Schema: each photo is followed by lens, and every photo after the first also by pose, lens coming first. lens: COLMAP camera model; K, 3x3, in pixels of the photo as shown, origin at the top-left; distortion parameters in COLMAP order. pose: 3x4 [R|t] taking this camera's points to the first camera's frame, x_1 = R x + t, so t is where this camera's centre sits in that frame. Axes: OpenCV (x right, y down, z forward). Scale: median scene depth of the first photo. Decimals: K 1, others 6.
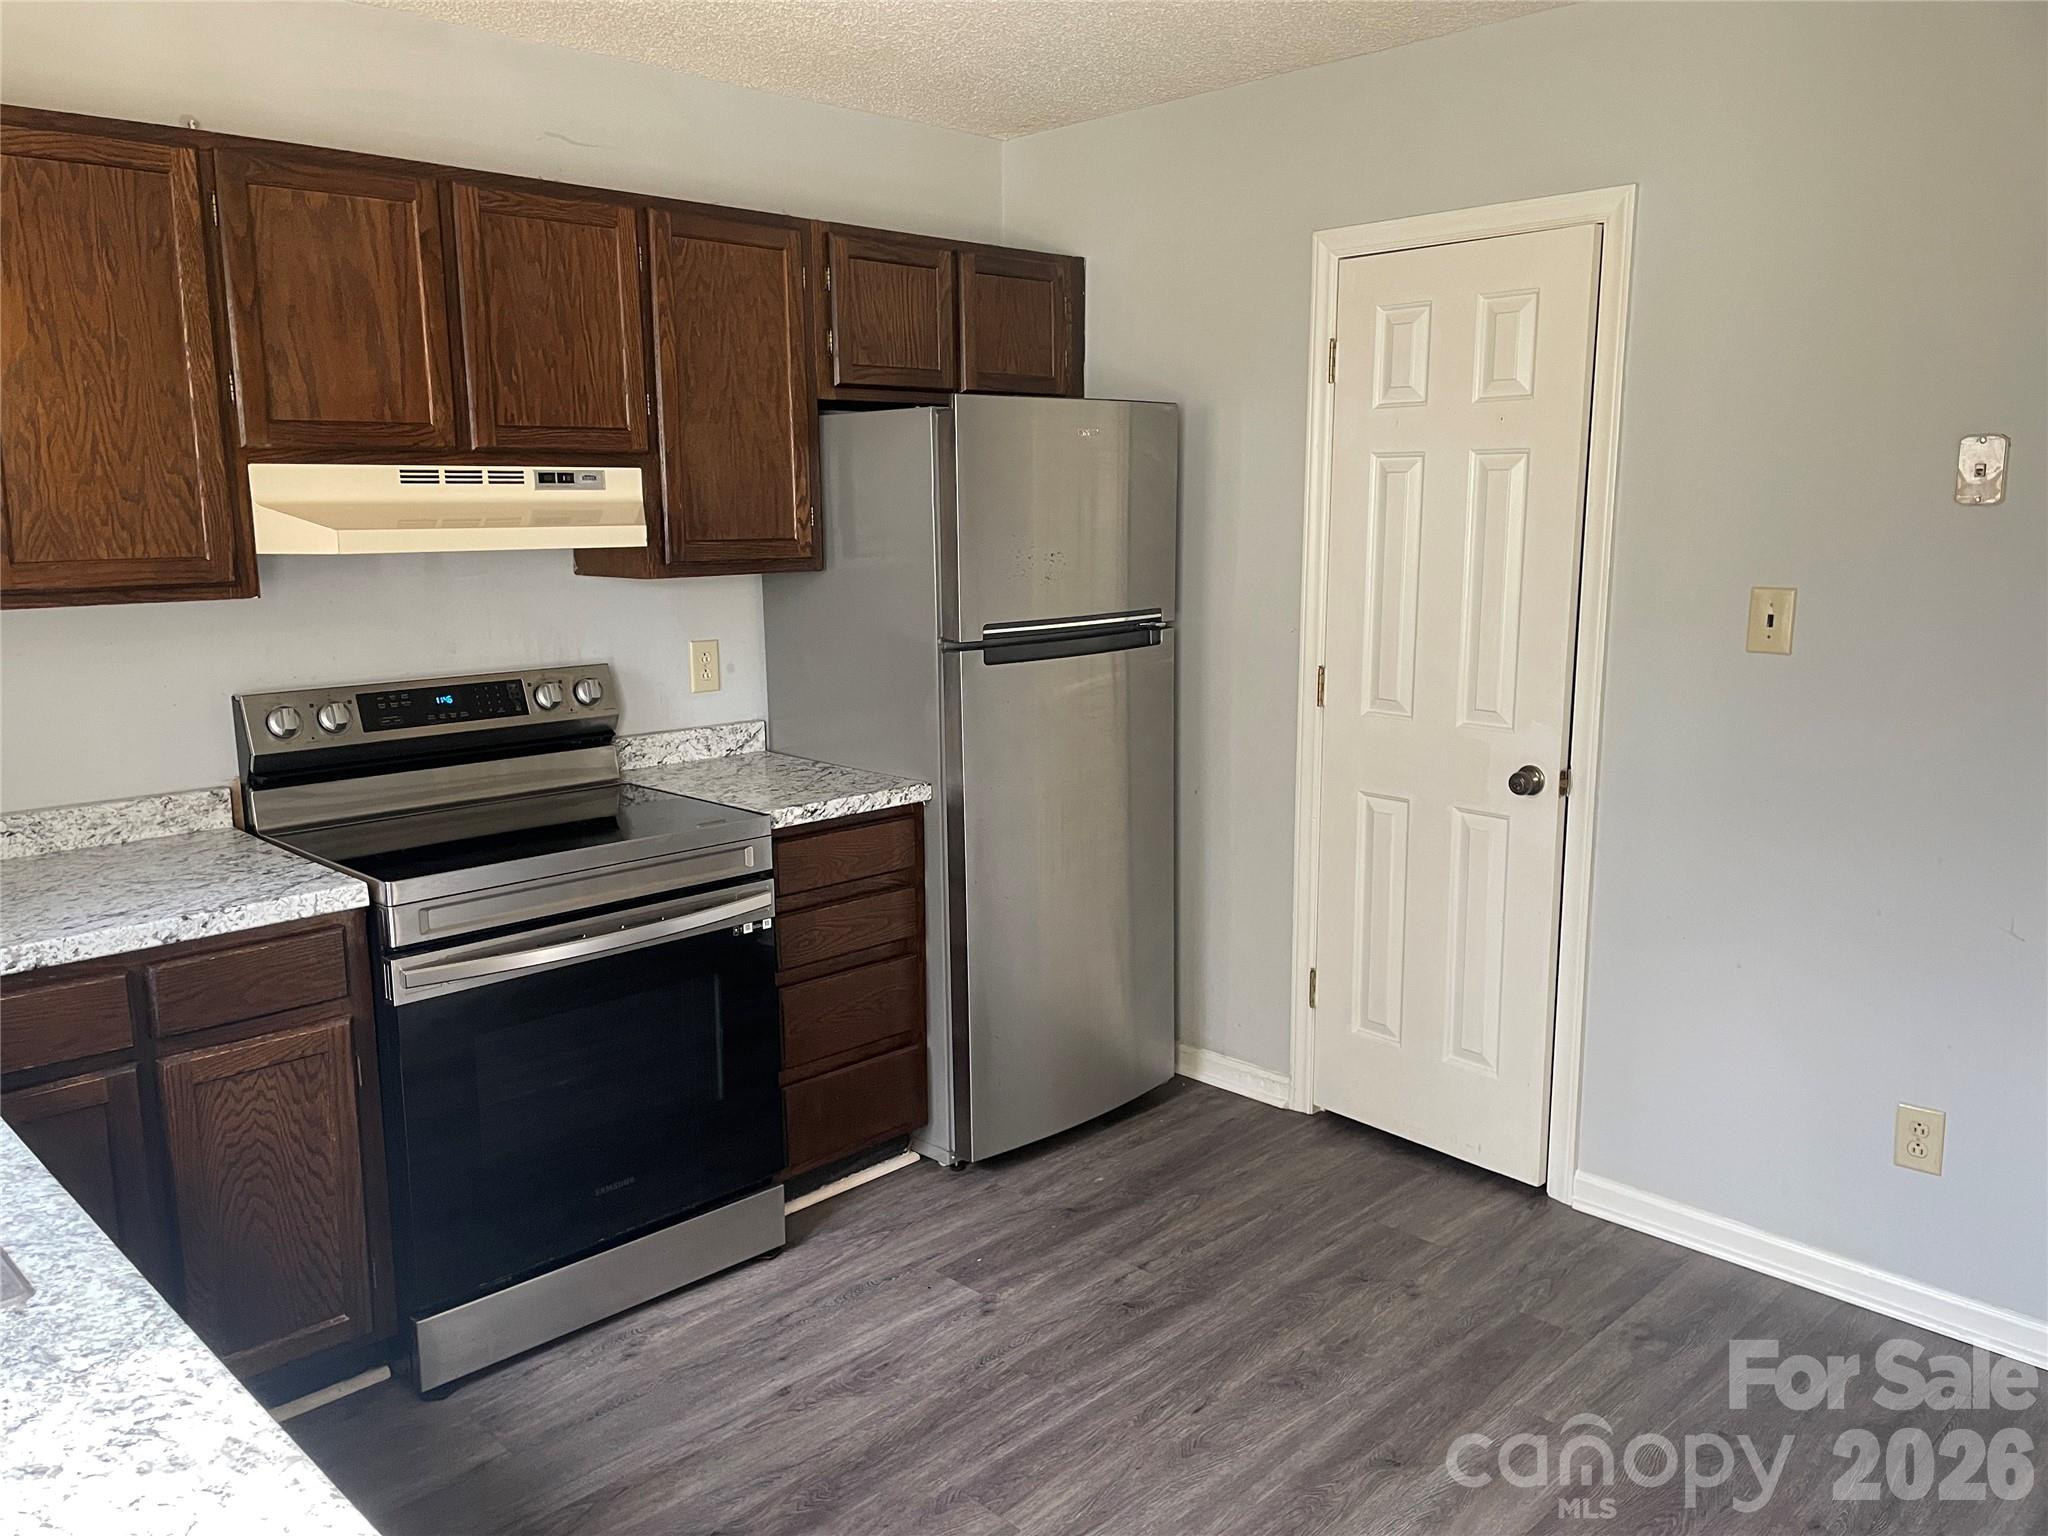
lens RADIAL K [[1541.9, 0, 1002.2], [0, 1541.9, 779.0], [0, 0, 1]] dist [0.098467, -0.115937]
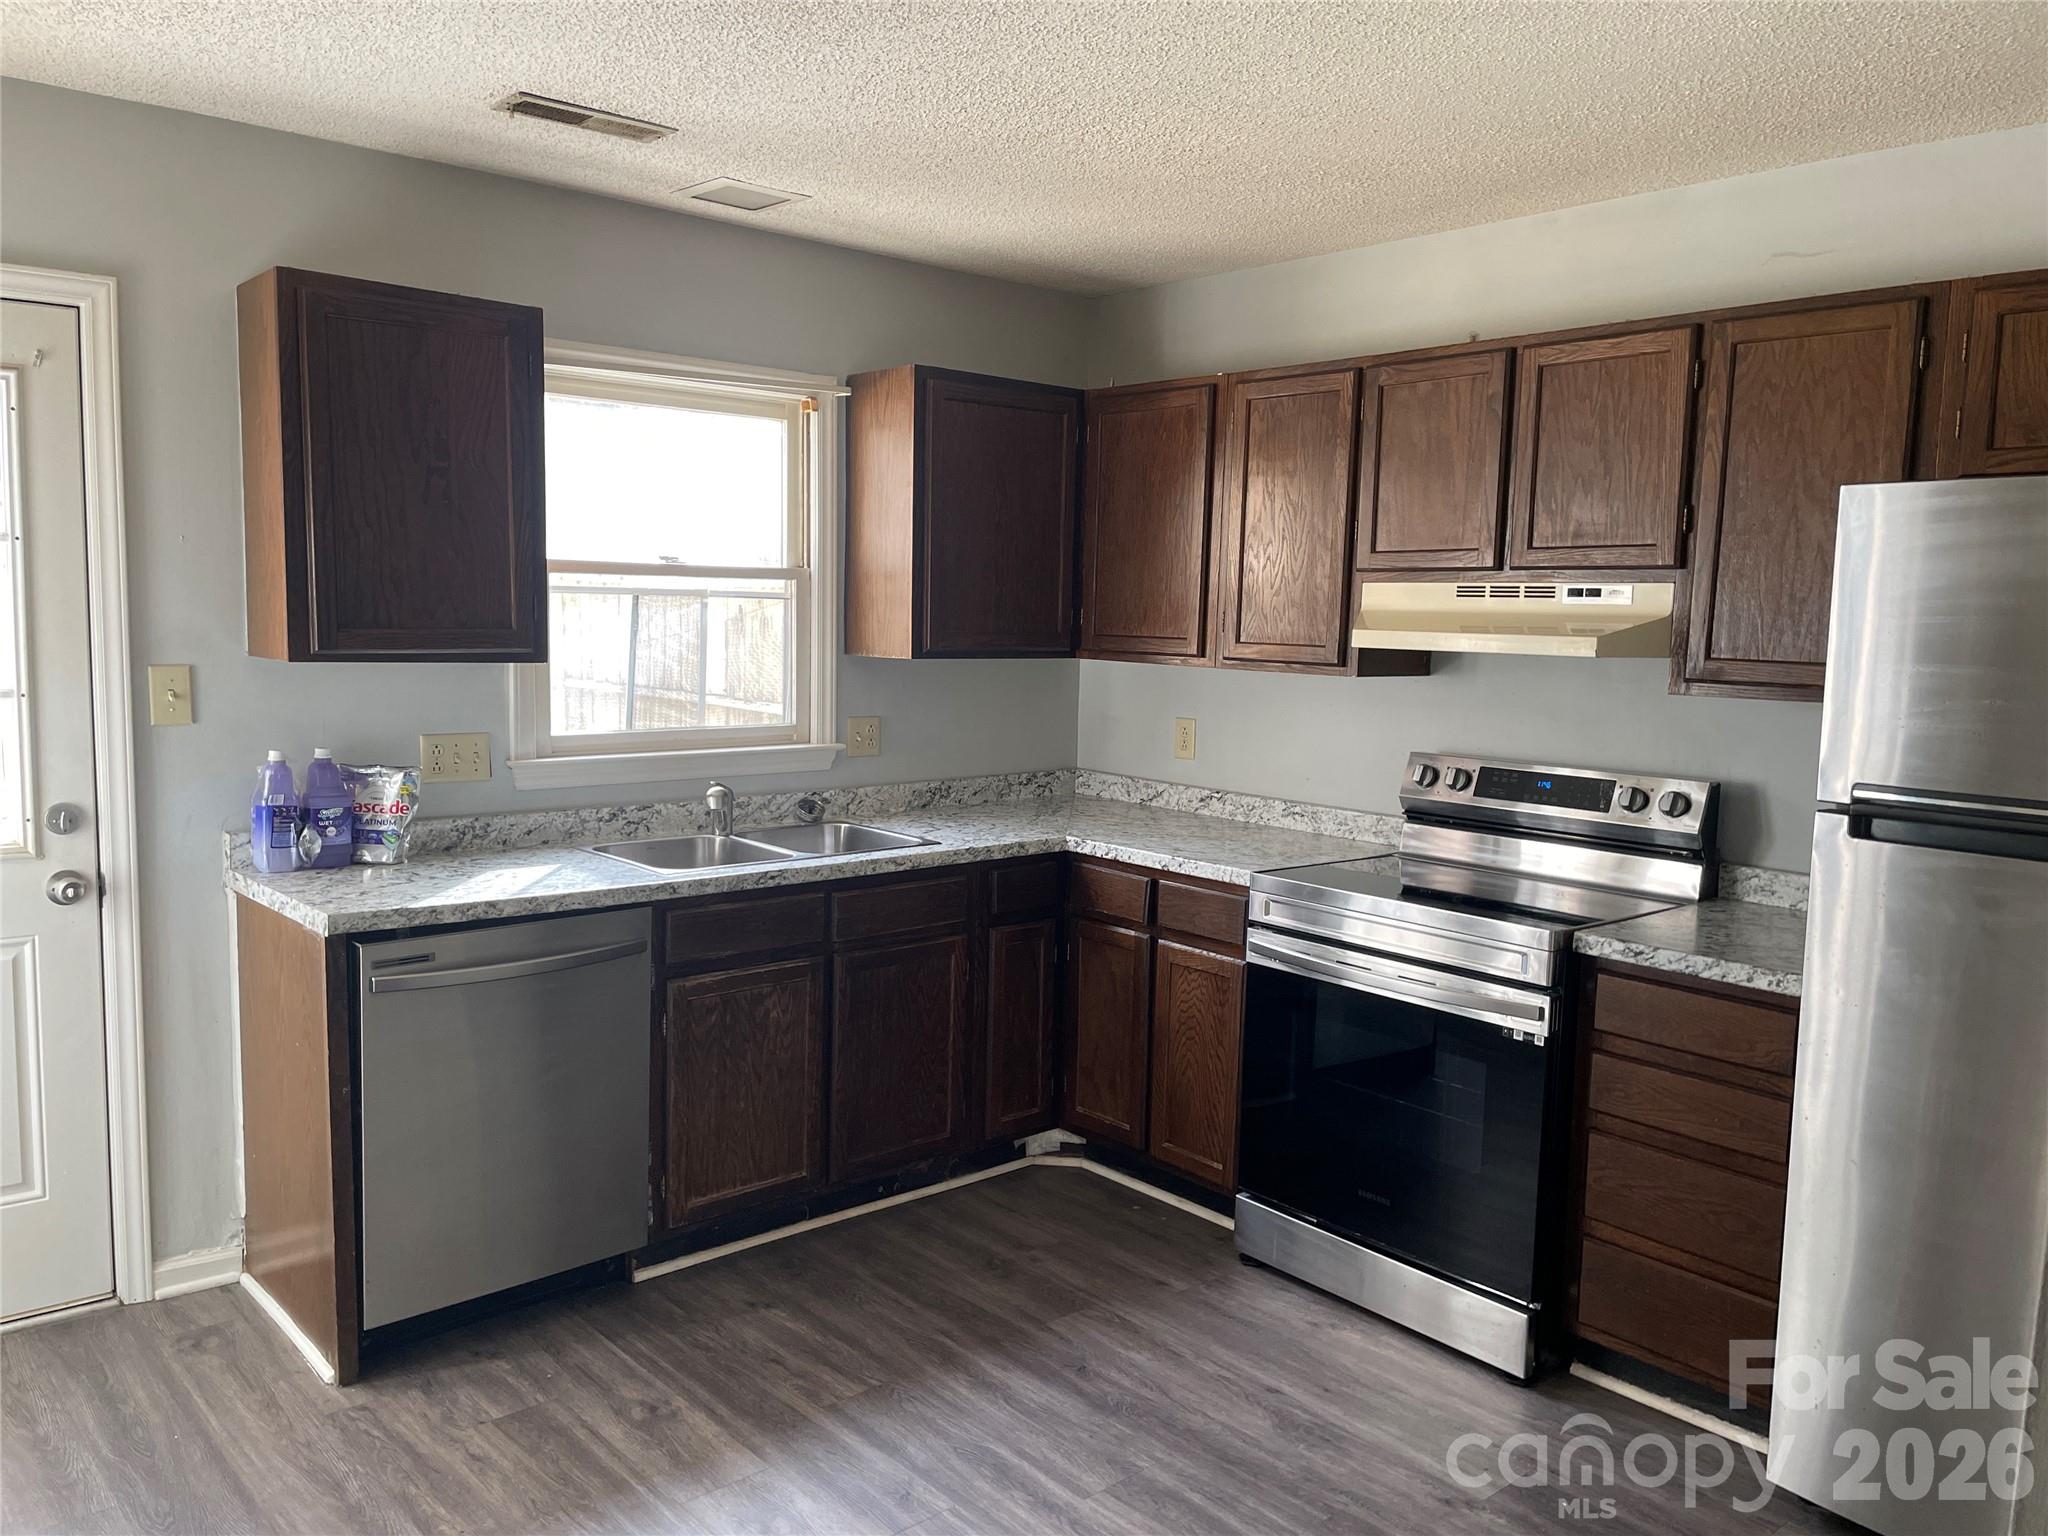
lens RADIAL K [[1541.9, 0, 1002.2], [0, 1541.9, 779.0], [0, 0, 1]] dist [0.098467, -0.115937]
pose [[-0.055726, 0.120483, -0.991150, 0.872507], [-0.202683, 0.970659, 0.129387, -0.132793], [0.977658, 0.208100, -0.029671, 0.700115]]
